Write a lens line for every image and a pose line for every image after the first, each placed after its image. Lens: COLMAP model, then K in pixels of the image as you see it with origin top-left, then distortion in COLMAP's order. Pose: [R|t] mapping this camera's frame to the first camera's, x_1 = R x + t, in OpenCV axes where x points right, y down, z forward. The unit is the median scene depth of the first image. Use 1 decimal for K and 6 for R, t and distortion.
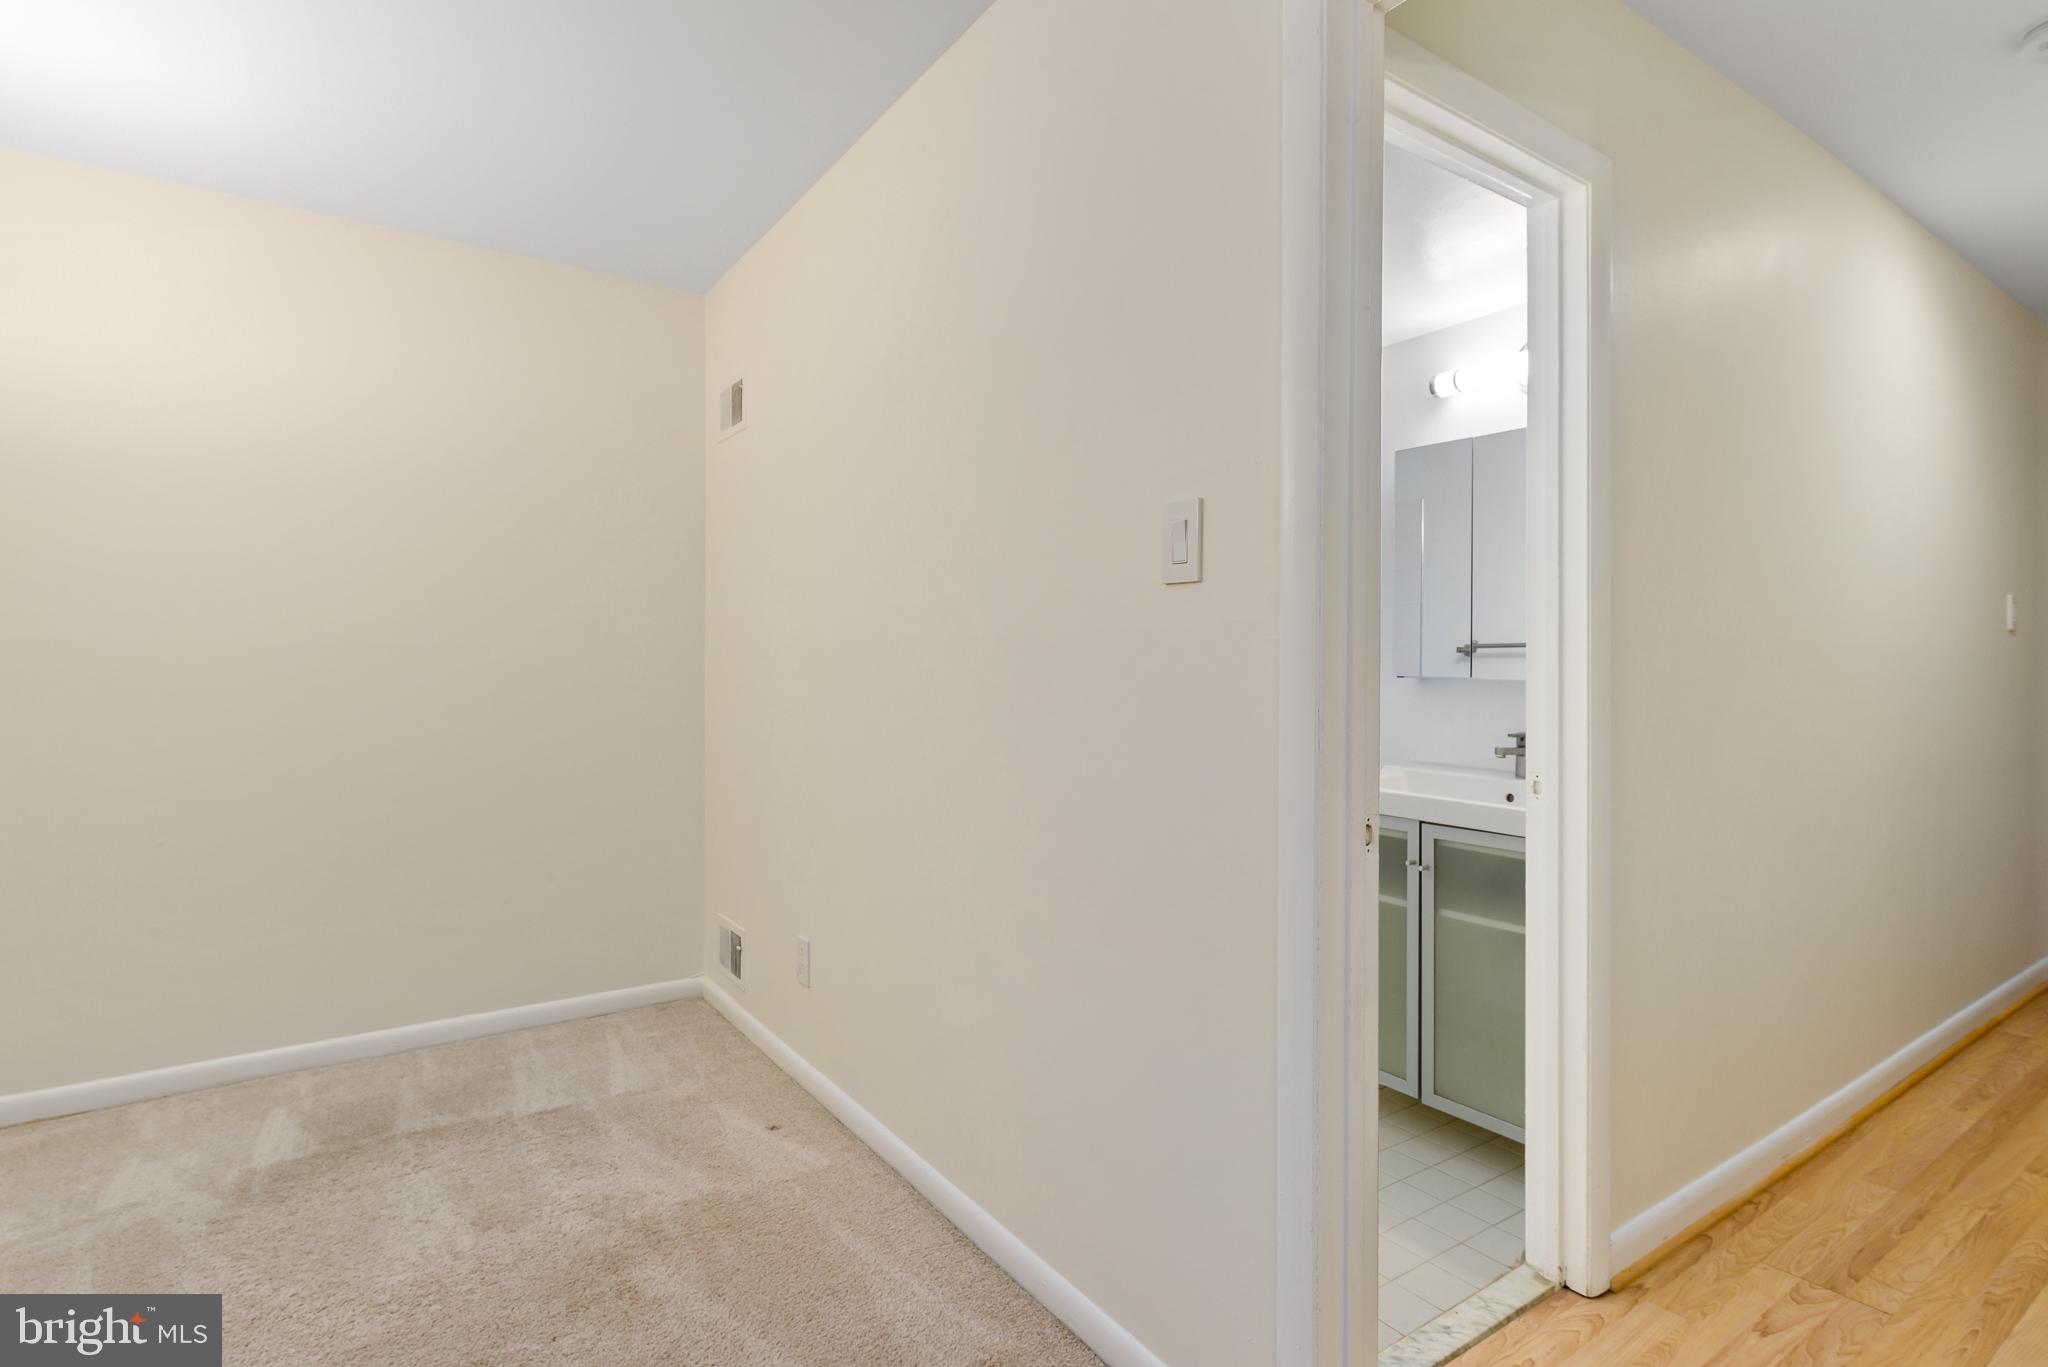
lens RADIAL K [[1041.8, 0, 1026.1], [0, 1041.8, 668.5], [0, 0, 1]] dist [-0.004961, 0.000016]
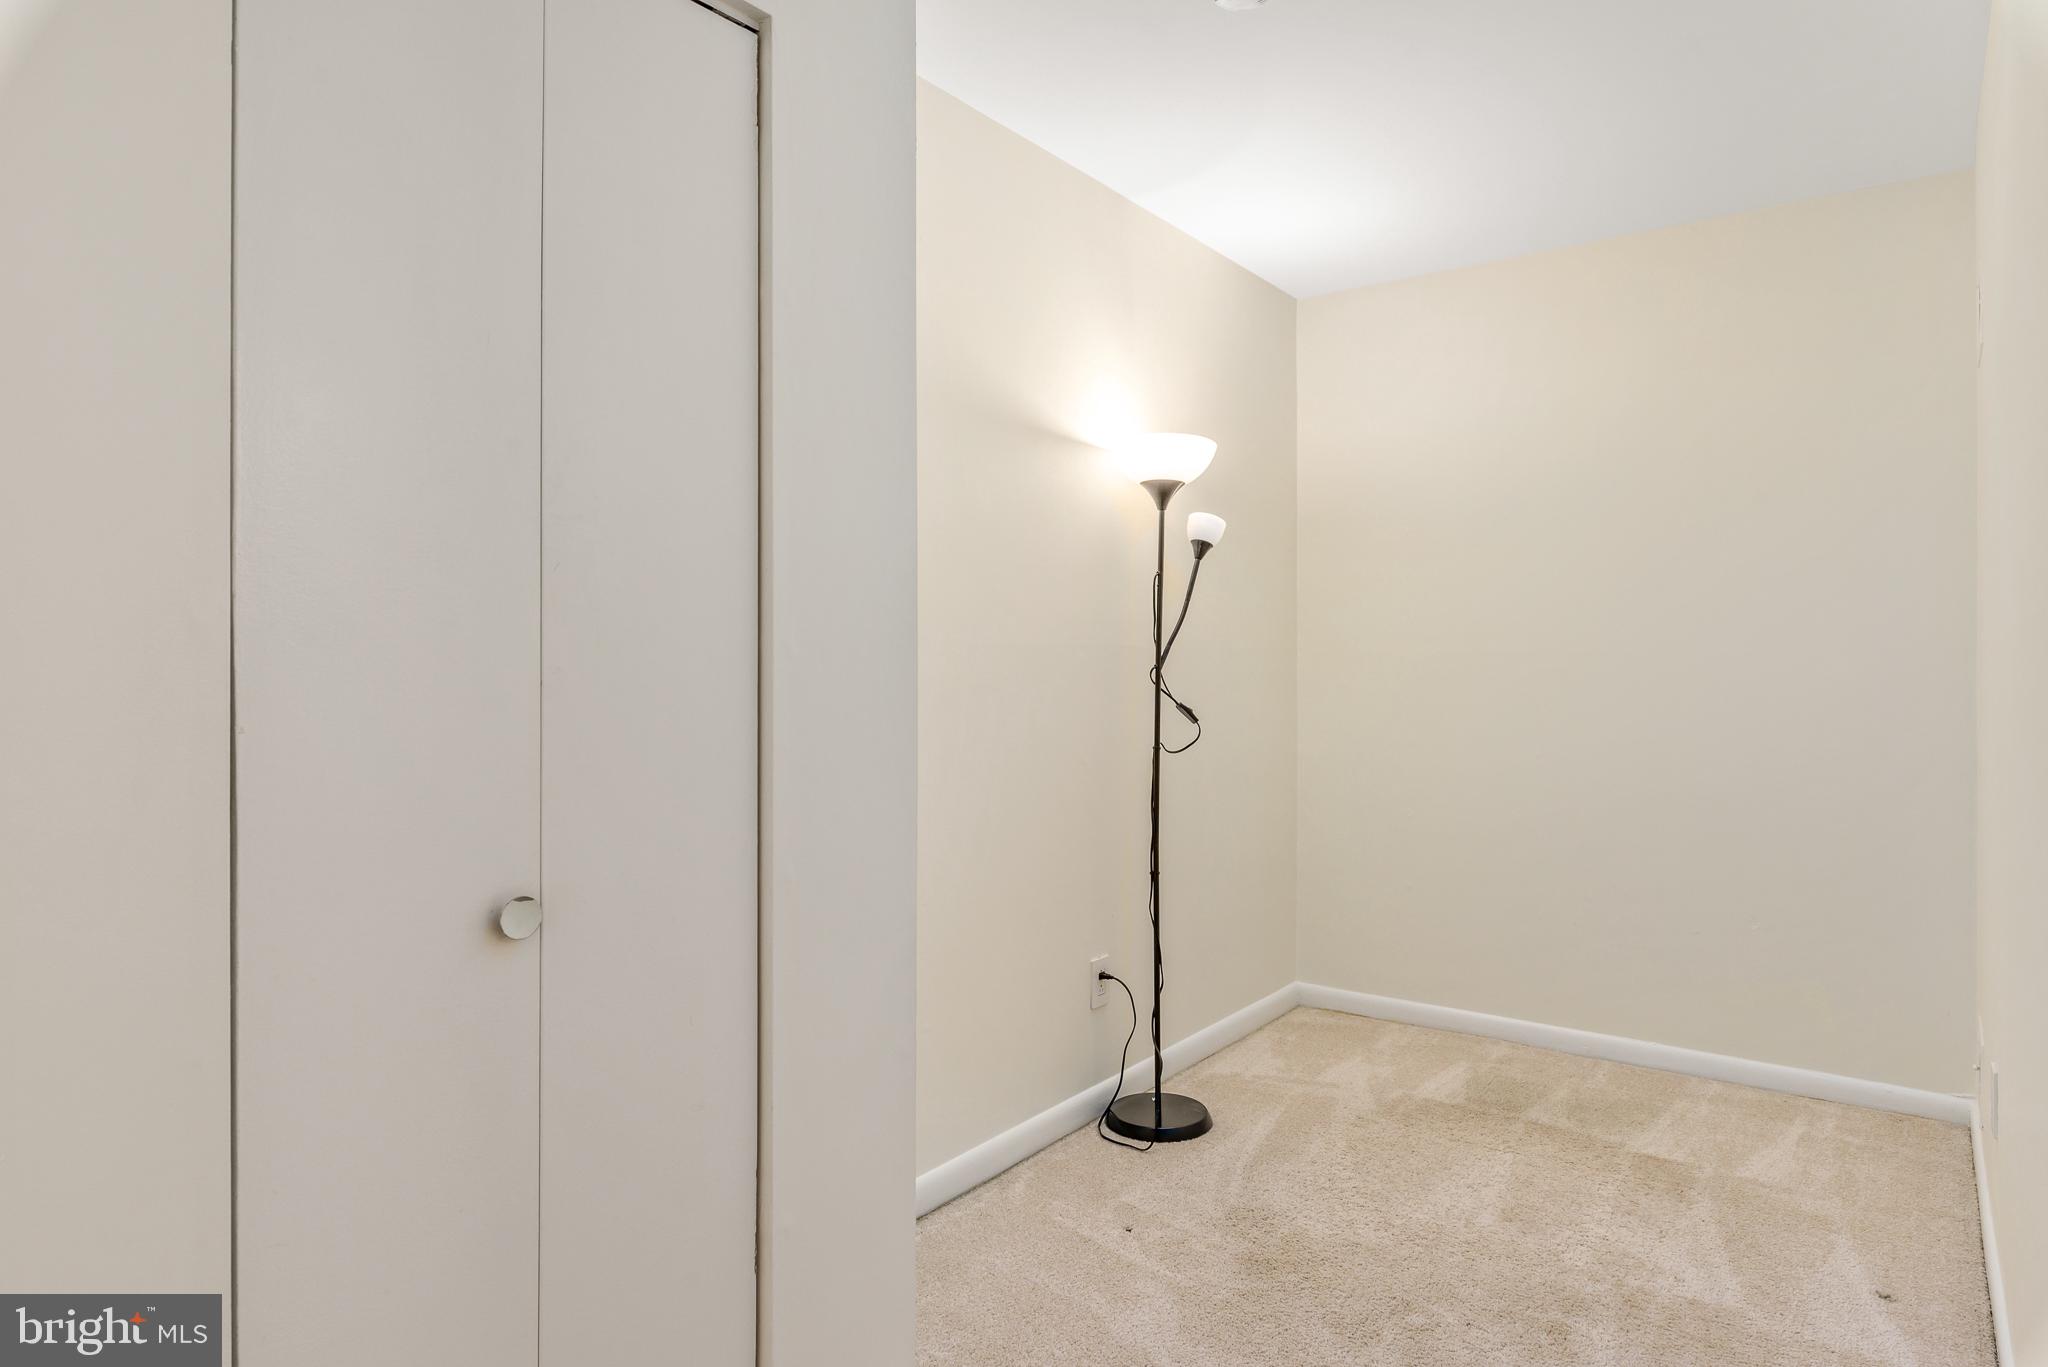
lens RADIAL K [[1160.1, 0, 1022.8], [0, 1160.1, 676.6], [0, 0, 1]] dist [-0.007297, 0.001889]
pose [[0.311679, 0.012850, -0.950101, 0.350141], [-0.009375, 0.999901, 0.010448, -0.008745], [0.950141, 0.005651, 0.311769, 0.146527]]
